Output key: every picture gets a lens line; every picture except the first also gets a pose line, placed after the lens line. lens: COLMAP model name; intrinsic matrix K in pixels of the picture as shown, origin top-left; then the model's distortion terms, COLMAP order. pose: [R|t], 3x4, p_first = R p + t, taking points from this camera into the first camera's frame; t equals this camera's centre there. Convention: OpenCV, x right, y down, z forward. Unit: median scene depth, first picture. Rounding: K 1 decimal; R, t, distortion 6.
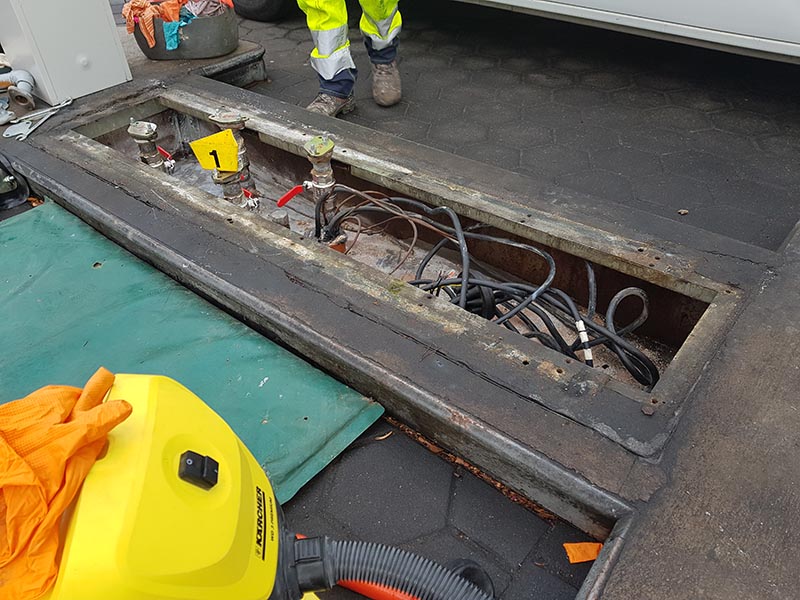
lens RADIAL K [[644.0, 0, 400.0], [0, 644.0, 300.0], [0, 0, 1]] dist [0.075313, -0.170799]
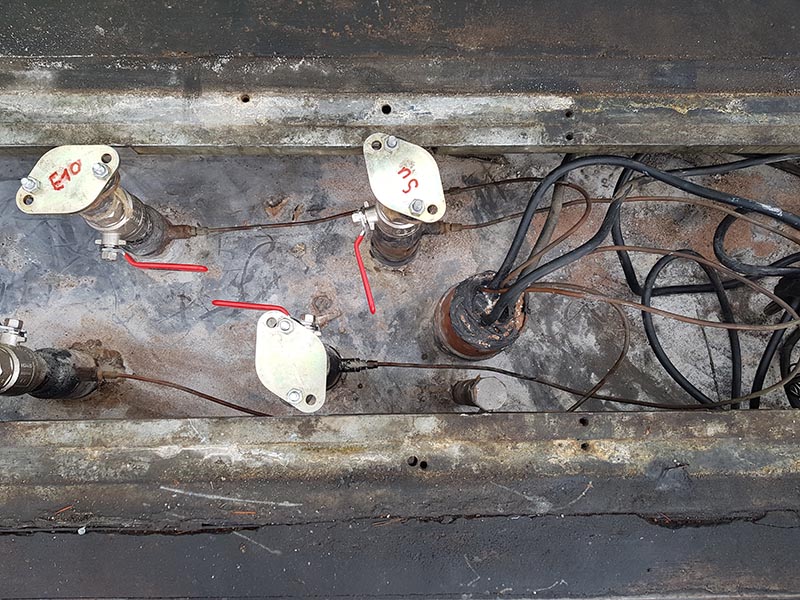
lens RADIAL K [[644.0, 0, 400.0], [0, 644.0, 300.0], [0, 0, 1]] dist [0.075313, -0.170799]
pose [[0.761950, -0.632016, 0.141379, -0.239223], [0.344948, 0.580805, 0.737344, -0.509452], [-0.548127, -0.513050, 0.660557, 0.678286]]
